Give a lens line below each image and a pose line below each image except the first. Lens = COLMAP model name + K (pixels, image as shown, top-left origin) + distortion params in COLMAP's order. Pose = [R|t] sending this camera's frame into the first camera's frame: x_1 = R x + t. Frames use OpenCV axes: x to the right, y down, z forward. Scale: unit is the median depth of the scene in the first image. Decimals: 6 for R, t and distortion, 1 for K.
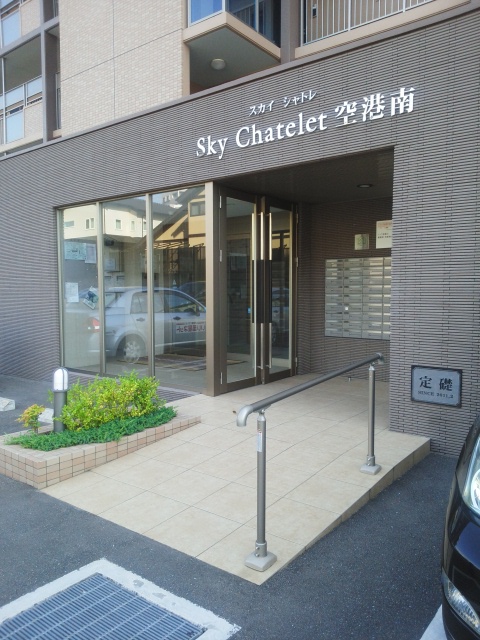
lens RADIAL K [[516.4, 0, 242.1], [0, 516.4, 319.7], [0, 0, 1]] dist [0.024869, -0.028904]
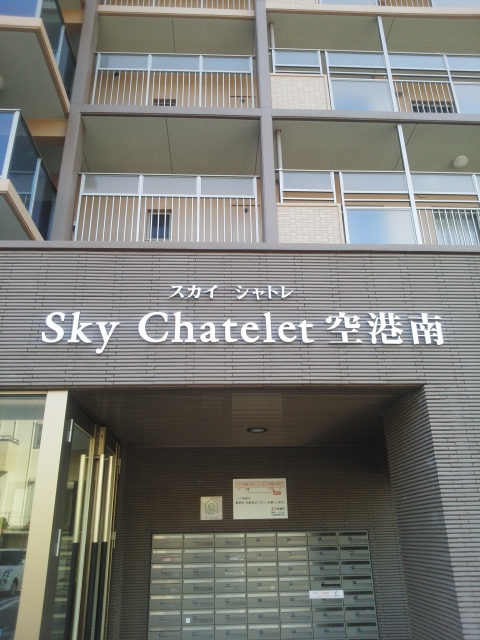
lens RADIAL K [[516.4, 0, 238.2], [0, 516.4, 315.2], [0, 0, 1]] dist [0.024869, -0.028904]
pose [[0.764253, 0.244642, 0.596714, -0.300521], [0.047884, 0.901178, -0.430796, -0.114912], [-0.643137, 0.357810, 0.677013, 0.577576]]
